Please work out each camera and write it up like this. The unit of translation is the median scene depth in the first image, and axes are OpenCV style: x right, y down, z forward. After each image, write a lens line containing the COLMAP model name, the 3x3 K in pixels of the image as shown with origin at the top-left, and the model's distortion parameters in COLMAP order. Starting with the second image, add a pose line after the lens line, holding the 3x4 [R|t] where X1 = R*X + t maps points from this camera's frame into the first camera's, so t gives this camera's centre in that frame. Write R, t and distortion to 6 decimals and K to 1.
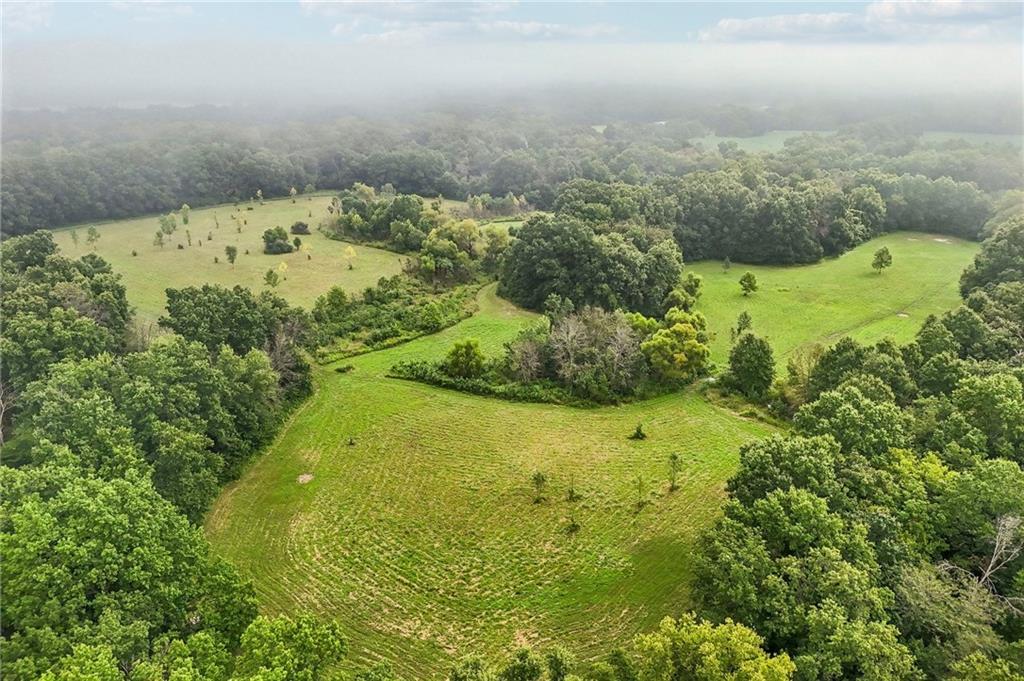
lens RADIAL K [[728.3, 0, 508.7], [0, 728.3, 342.1], [0, 0, 1]] dist [0.027542, -0.019354]
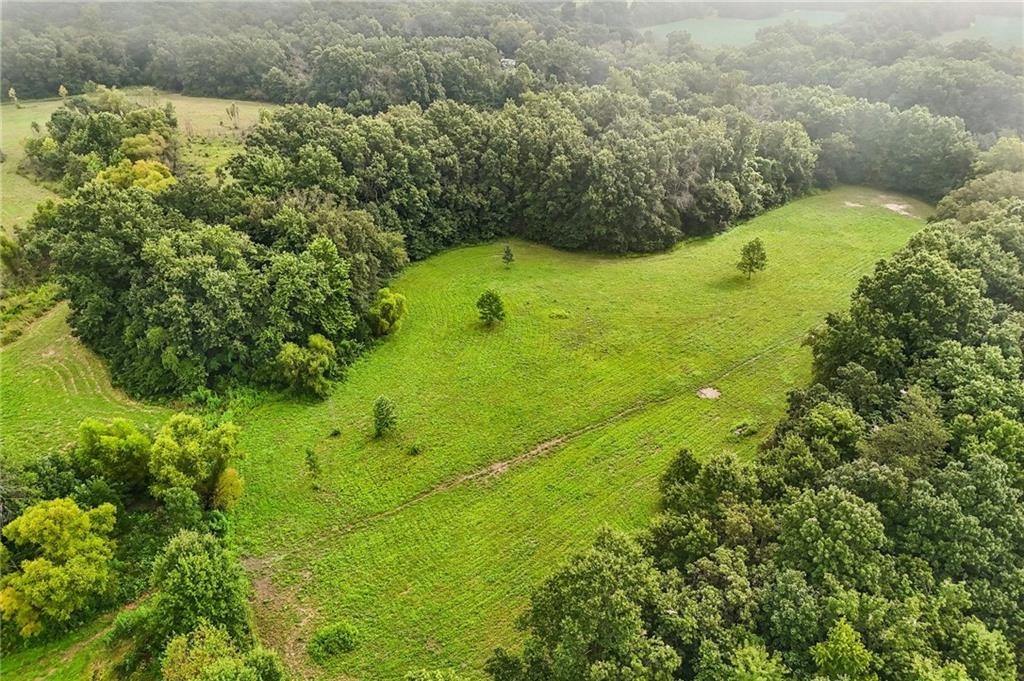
lens RADIAL K [[728.3, 0, 516.8], [0, 728.3, 341.3], [0, 0, 1]] dist [0.027542, -0.019354]
pose [[0.997228, 0.047135, -0.057575, 0.325525], [-0.037243, 0.986058, 0.162181, -0.127752], [0.064416, -0.159587, 0.985080, 0.335034]]
